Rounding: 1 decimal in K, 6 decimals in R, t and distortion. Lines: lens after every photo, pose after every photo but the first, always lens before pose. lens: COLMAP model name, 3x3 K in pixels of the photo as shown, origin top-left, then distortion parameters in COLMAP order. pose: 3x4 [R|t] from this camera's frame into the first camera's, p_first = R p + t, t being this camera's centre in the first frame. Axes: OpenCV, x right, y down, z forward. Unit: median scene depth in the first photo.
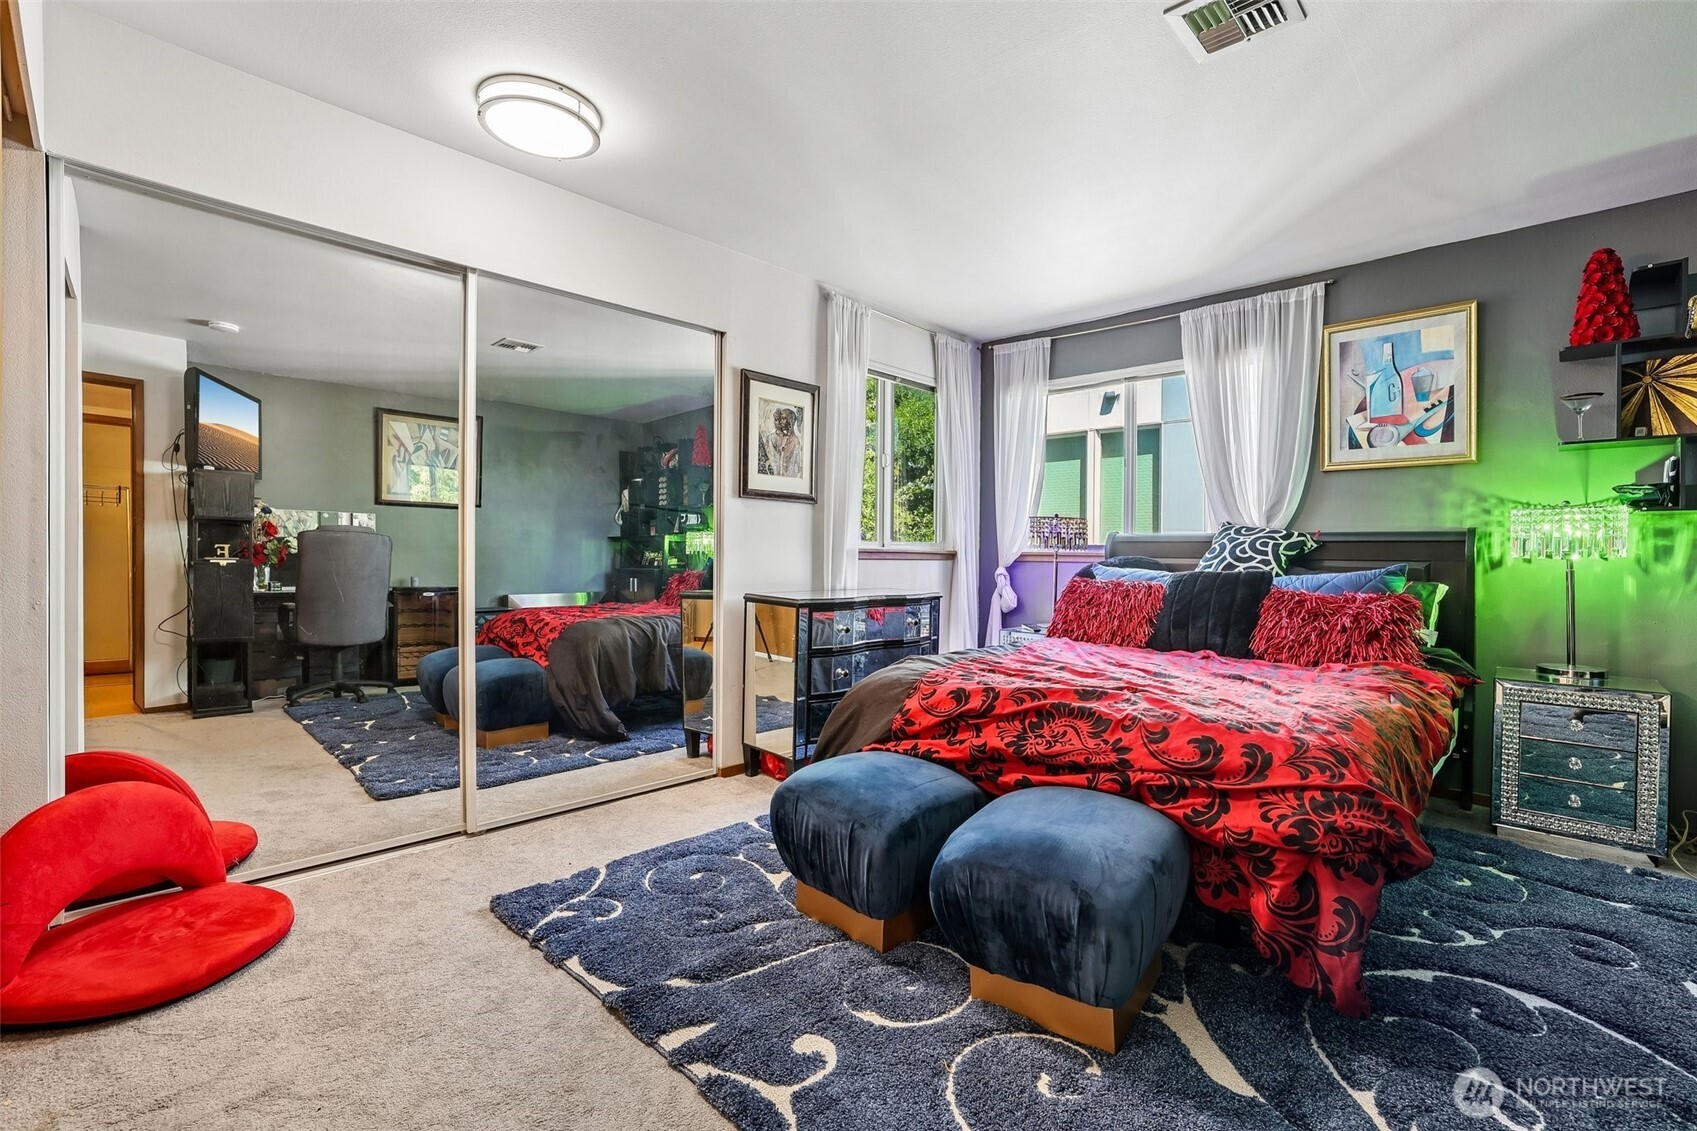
lens RADIAL K [[770.3, 0, 859.3], [0, 770.3, 560.0], [0, 0, 1]] dist [-0.005088, 0.001025]
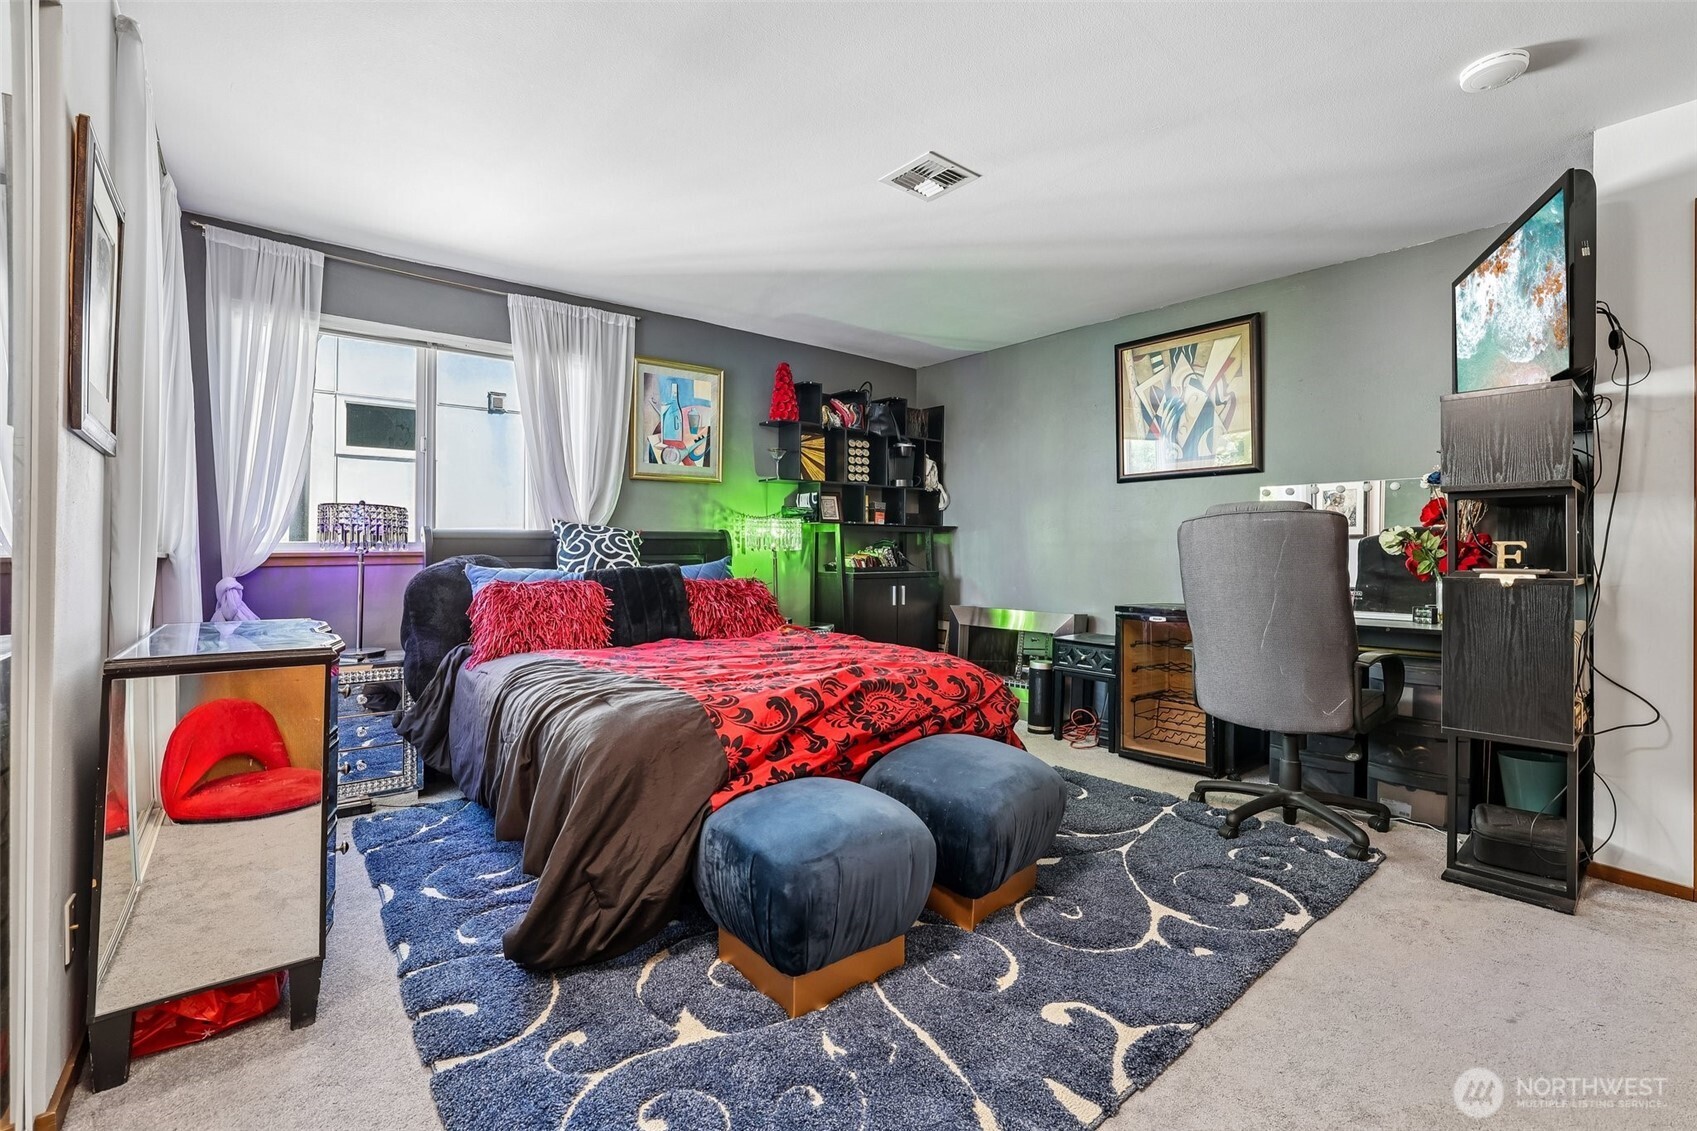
lens RADIAL K [[770.3, 0, 858.2], [0, 770.3, 561.4], [0, 0, 1]] dist [-0.005088, 0.001025]
pose [[0.088531, -0.028709, 0.995660, -0.581808], [0.019534, 0.999442, 0.027081, -0.016116], [-0.995882, 0.017052, 0.089042, 0.601401]]
